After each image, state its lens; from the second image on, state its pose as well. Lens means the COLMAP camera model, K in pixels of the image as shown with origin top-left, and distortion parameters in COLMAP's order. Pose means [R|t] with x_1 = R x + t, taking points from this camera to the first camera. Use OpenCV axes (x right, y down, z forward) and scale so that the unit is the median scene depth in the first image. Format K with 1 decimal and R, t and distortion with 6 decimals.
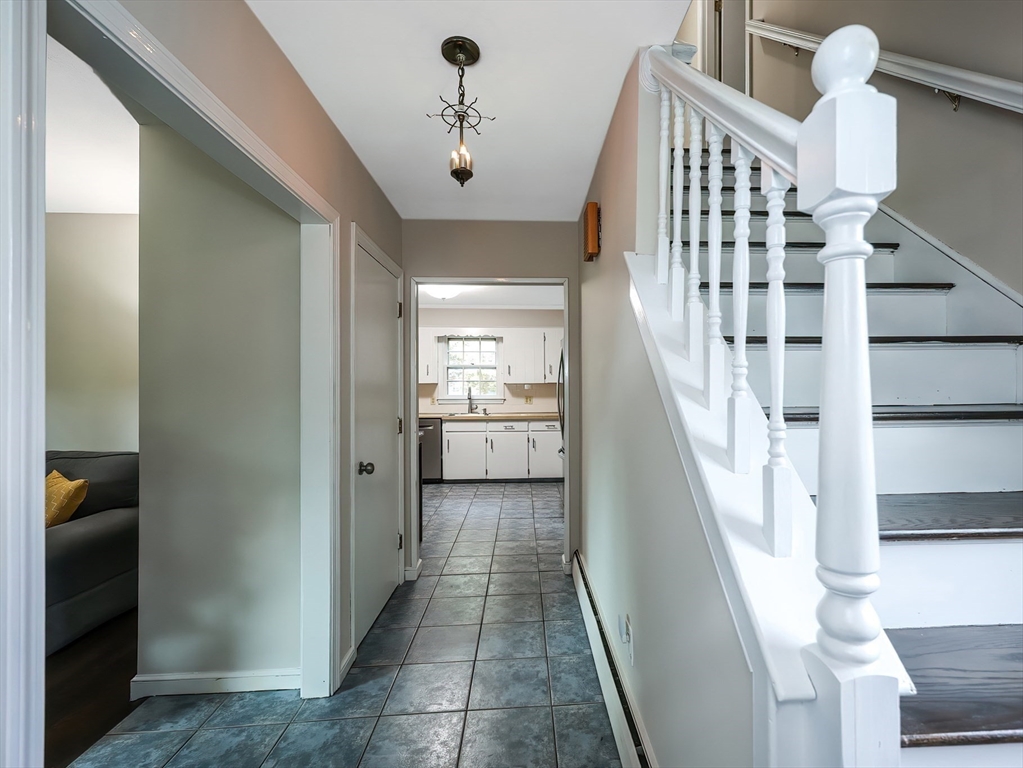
lens RADIAL K [[479.9, 0, 522.0], [0, 479.9, 387.3], [0, 0, 1]] dist [0.013155, 0.000816]
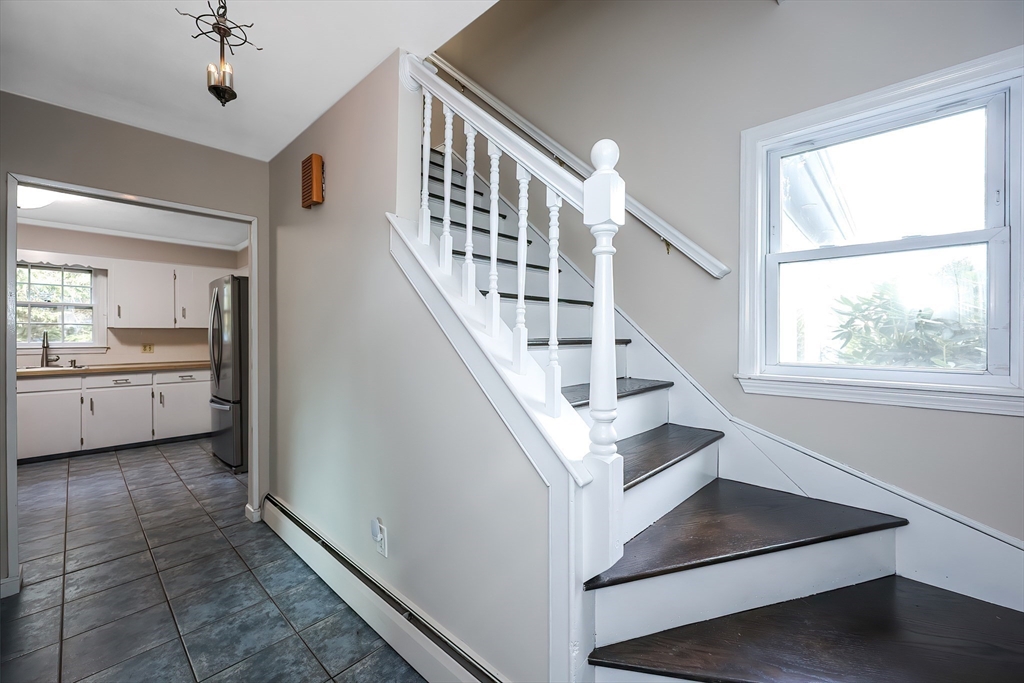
lens RADIAL K [[436.1, 0, 519.3], [0, 436.1, 338.4], [0, 0, 1]] dist [0.001848, 0.000571]
pose [[0.702664, -0.001829, 0.711520, -0.124944], [-0.001314, 0.999992, 0.003869, 0.010027], [-0.711521, -0.003653, 0.702656, 0.000506]]
